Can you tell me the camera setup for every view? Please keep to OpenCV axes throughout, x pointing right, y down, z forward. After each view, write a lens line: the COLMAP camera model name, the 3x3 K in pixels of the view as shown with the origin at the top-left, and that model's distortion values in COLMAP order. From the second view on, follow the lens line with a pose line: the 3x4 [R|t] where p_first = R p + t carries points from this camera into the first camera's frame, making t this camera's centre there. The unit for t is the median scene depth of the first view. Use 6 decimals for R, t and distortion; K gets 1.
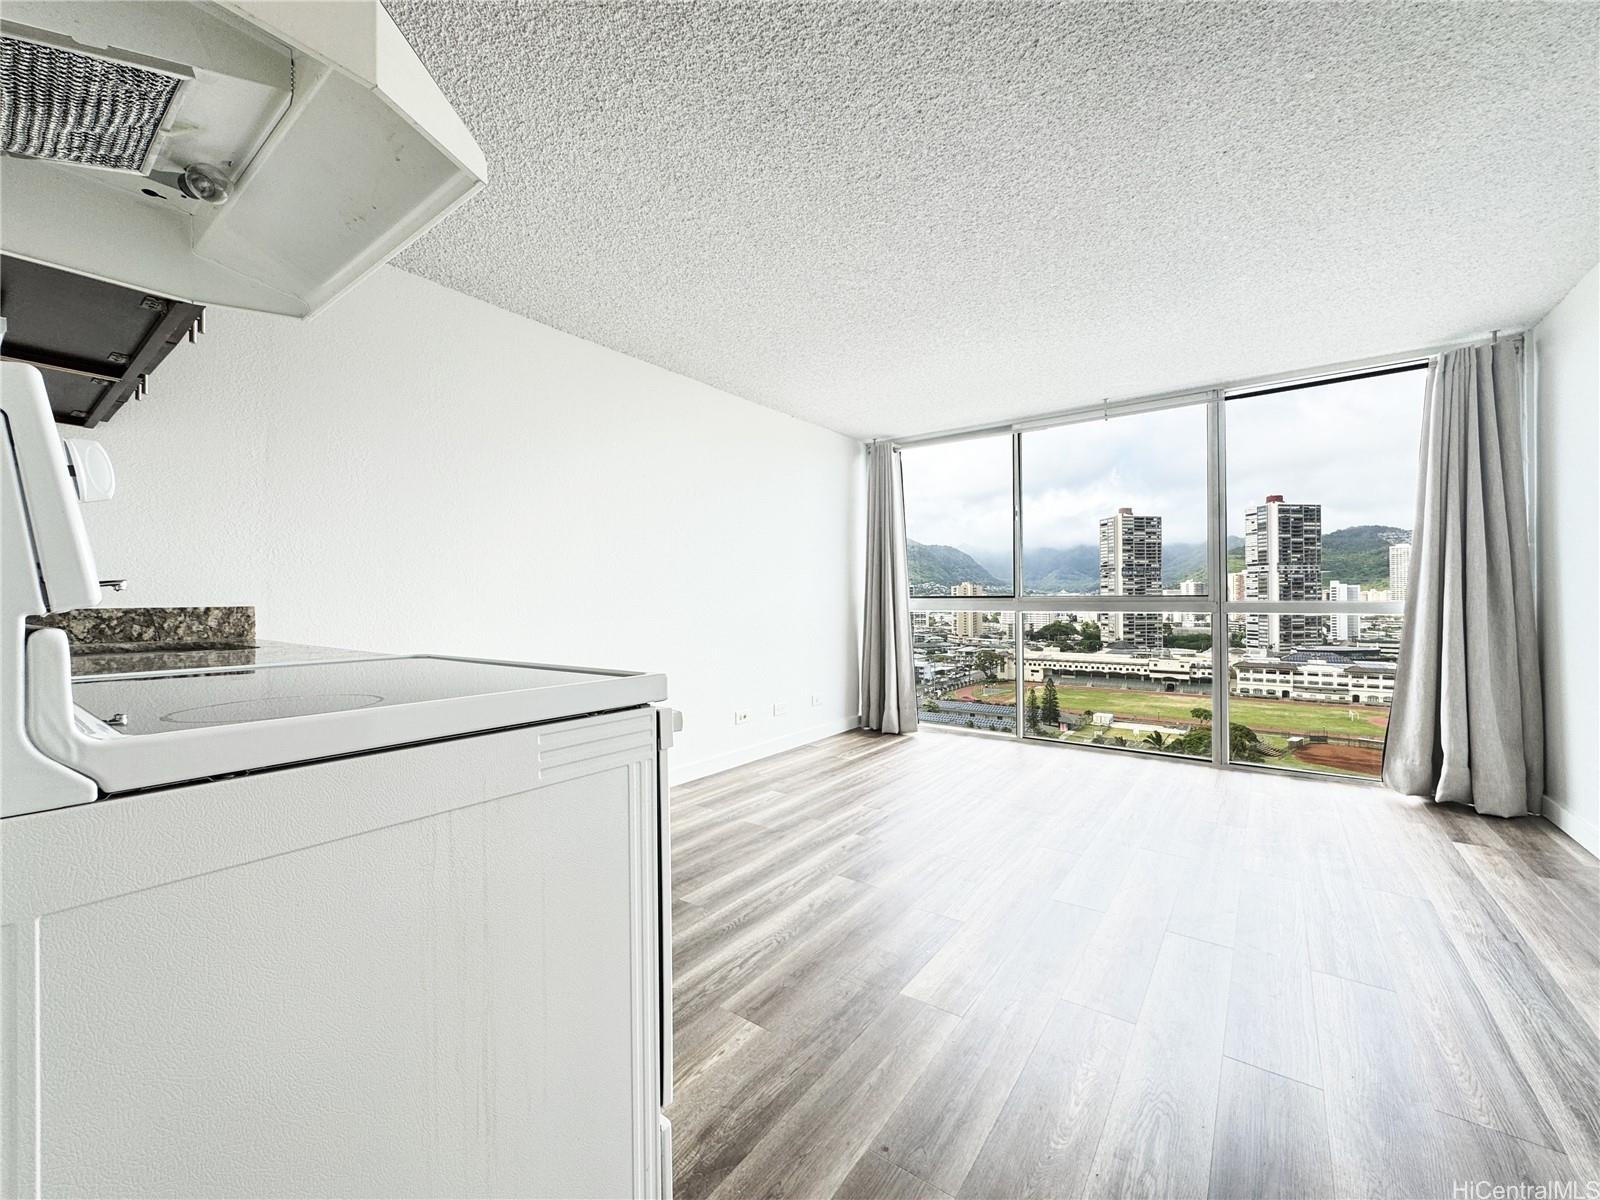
lens RADIAL K [[635.7, 0, 797.7], [0, 635.7, 597.8], [0, 0, 1]] dist [-0.001660, -0.000359]
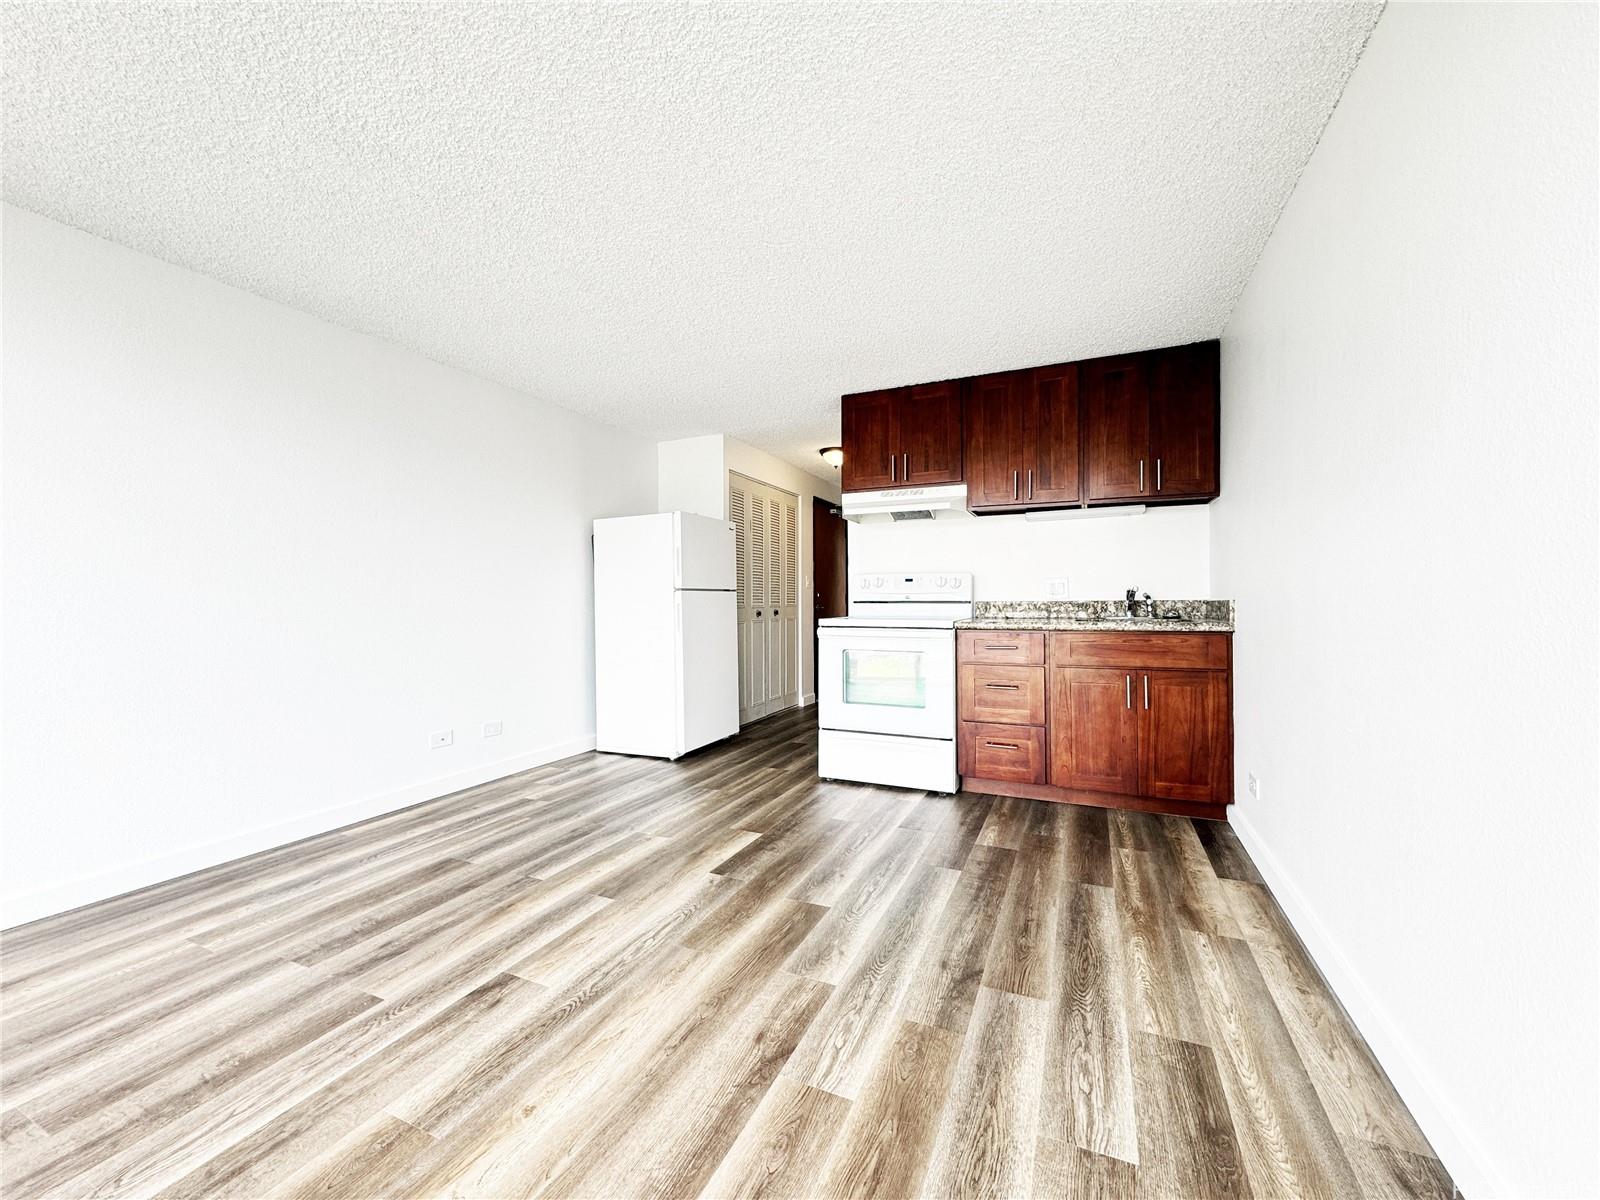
lens RADIAL K [[635.7, 0, 796.3], [0, 635.7, 600.0], [0, 0, 1]] dist [-0.001660, -0.000359]
pose [[-0.977144, 0.014106, -0.212109, 0.224926], [0.014867, 0.999887, -0.001993, 0.001823], [0.212057, -0.005101, -0.977244, 1.416723]]
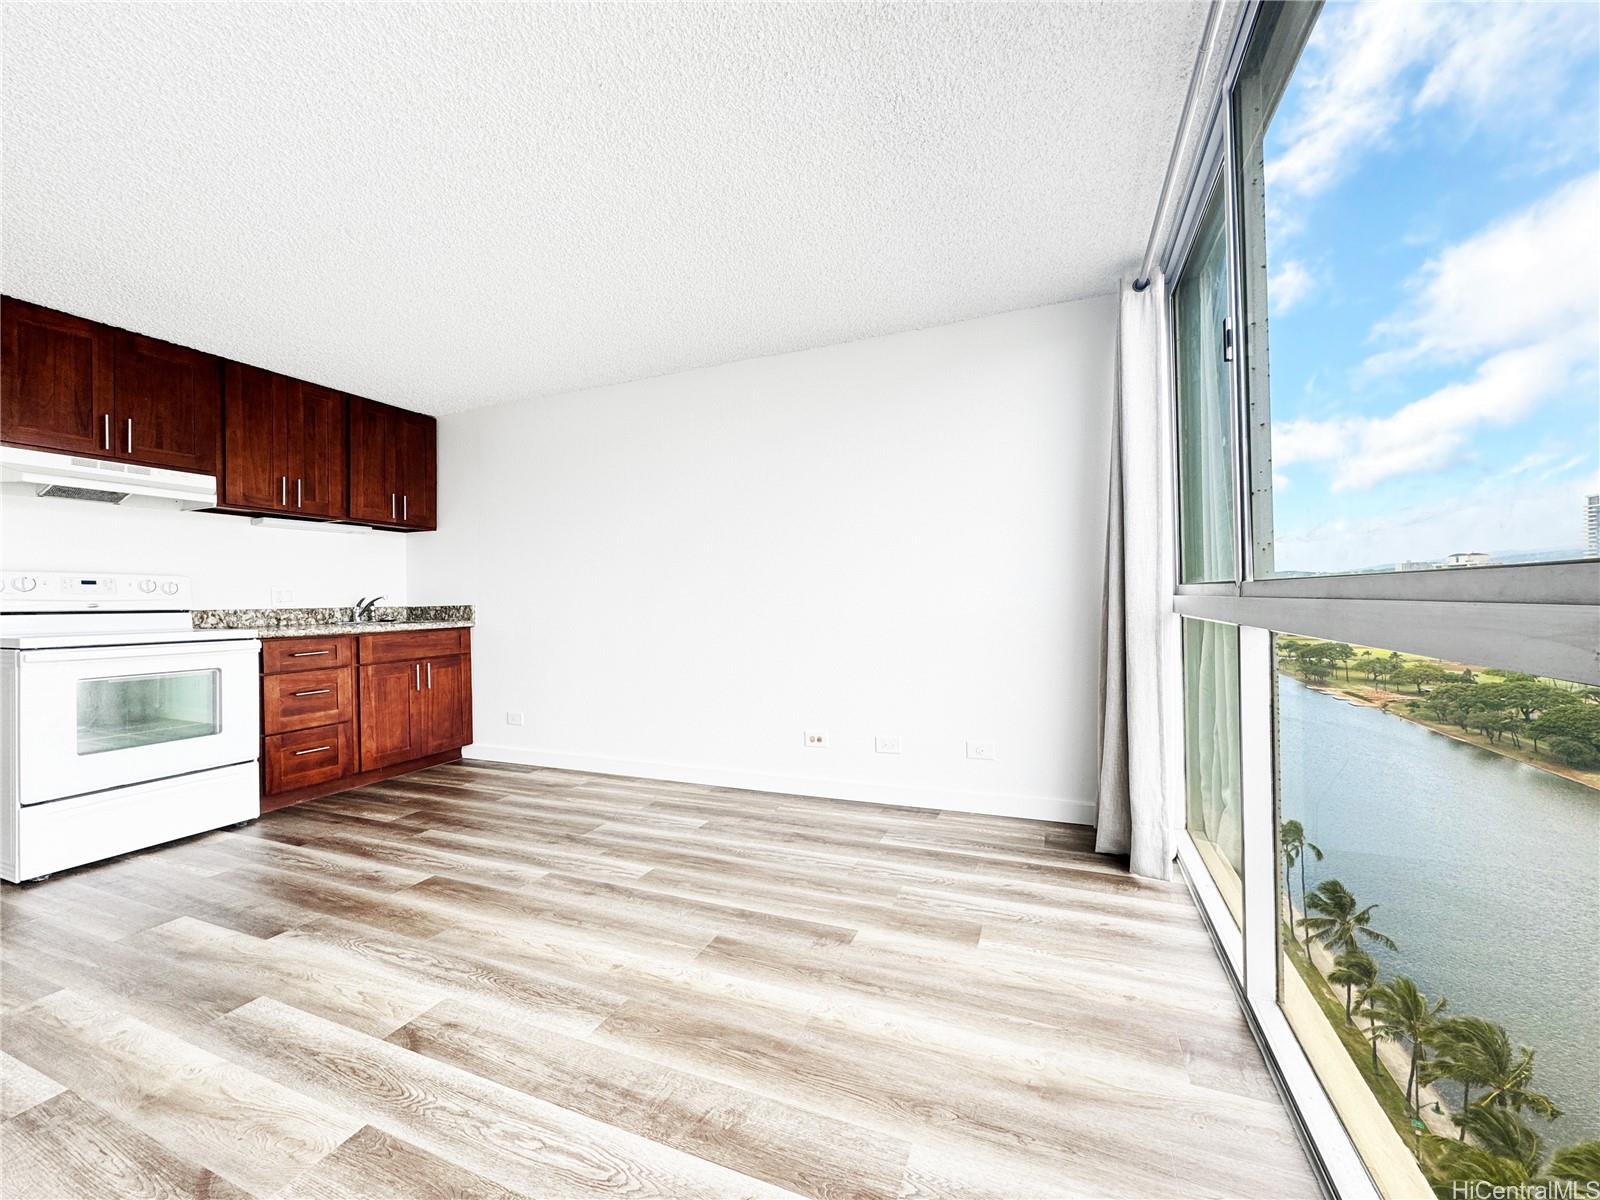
lens RADIAL K [[635.7, 0, 807.4], [0, 635.7, 596.6], [0, 0, 1]] dist [-0.001660, -0.000359]
pose [[0.258455, -0.000520, -0.966023, 0.907359], [0.016752, 0.999852, 0.003944, -0.001935], [0.965878, -0.017202, 0.258426, 0.999825]]
